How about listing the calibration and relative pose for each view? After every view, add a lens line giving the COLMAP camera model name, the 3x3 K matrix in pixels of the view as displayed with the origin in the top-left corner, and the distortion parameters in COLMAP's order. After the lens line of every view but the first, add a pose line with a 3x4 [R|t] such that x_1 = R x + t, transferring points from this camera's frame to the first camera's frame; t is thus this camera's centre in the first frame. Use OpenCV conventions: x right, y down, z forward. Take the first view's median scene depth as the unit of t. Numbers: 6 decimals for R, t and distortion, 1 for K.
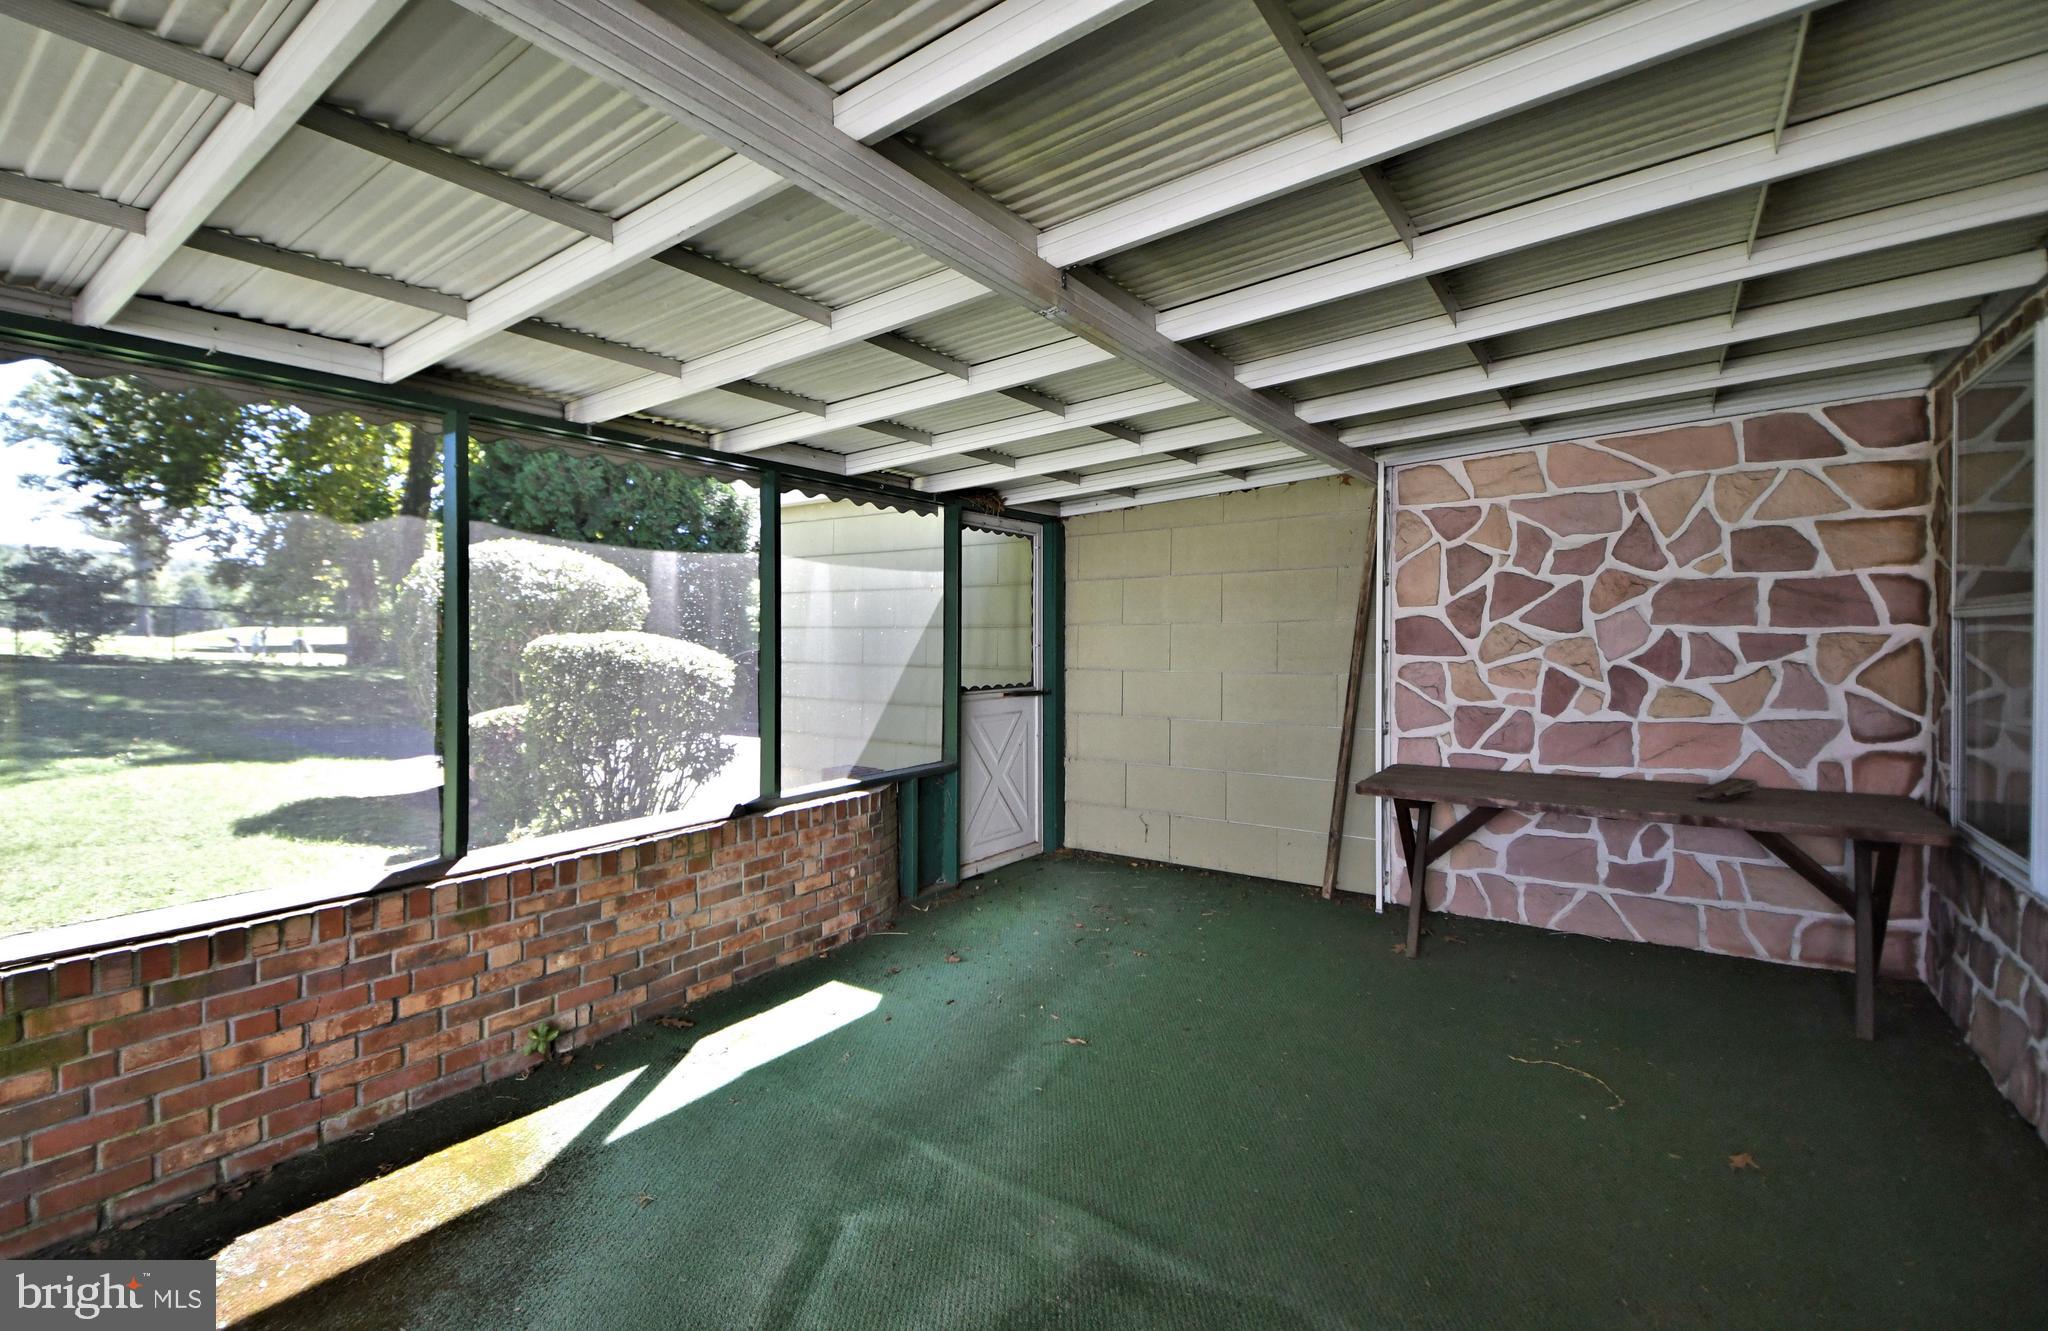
lens RADIAL K [[905.0, 0, 1019.1], [0, 905.0, 662.2], [0, 0, 1]] dist [0.010848, -0.003162]
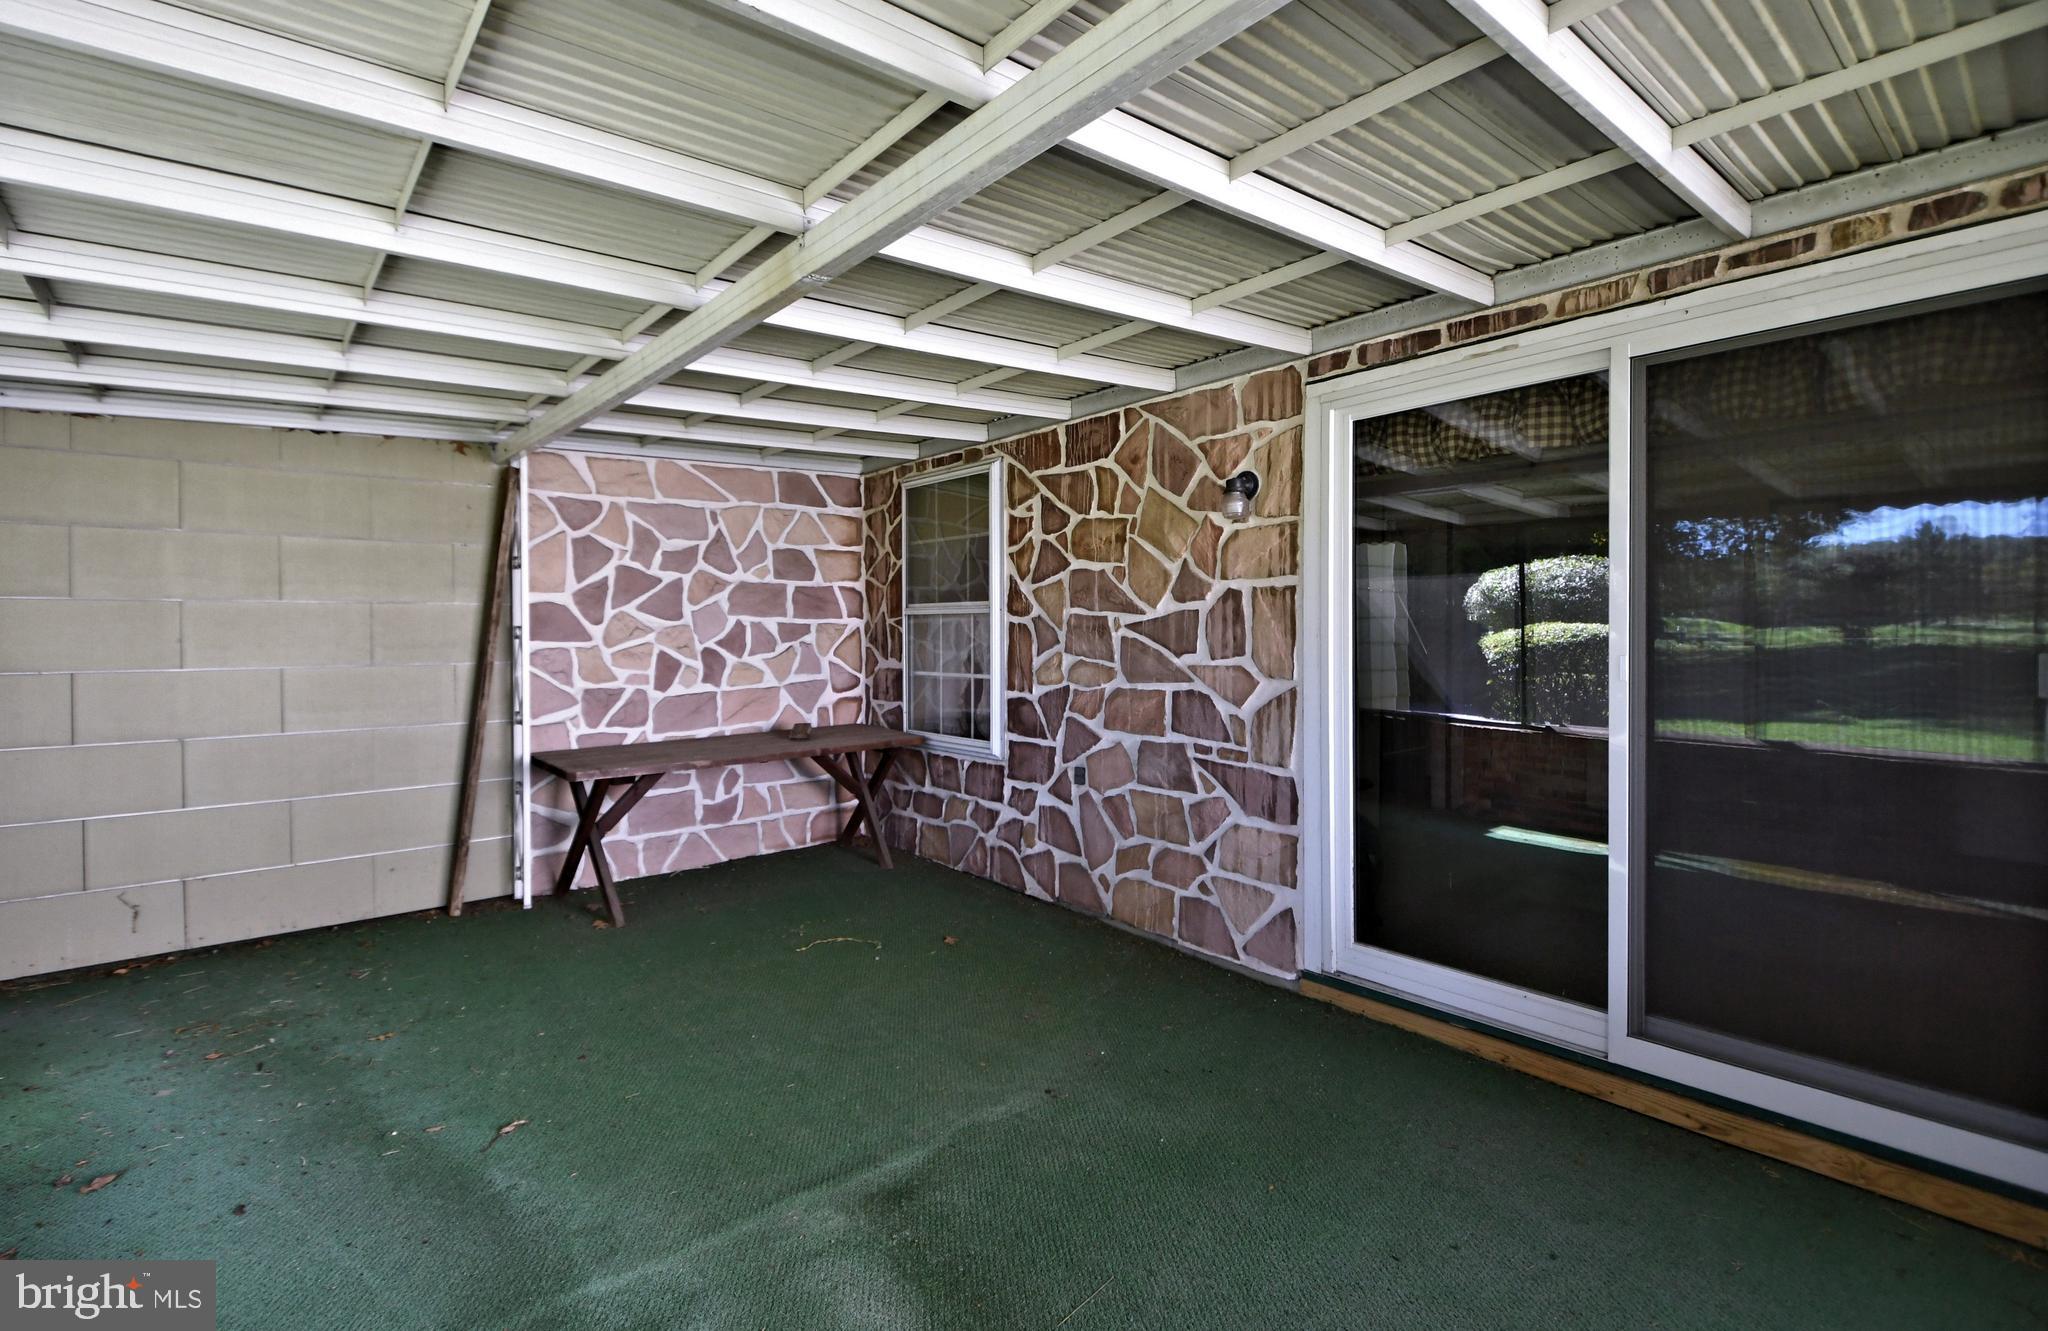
lens RADIAL K [[905.0, 0, 1022.3], [0, 905.0, 655.4], [0, 0, 1]] dist [0.010848, -0.003162]
pose [[0.236473, -0.026648, 0.971273, -0.467875], [0.020329, 0.999541, 0.022474, -0.004571], [-0.971425, 0.014430, 0.236906, 0.288743]]
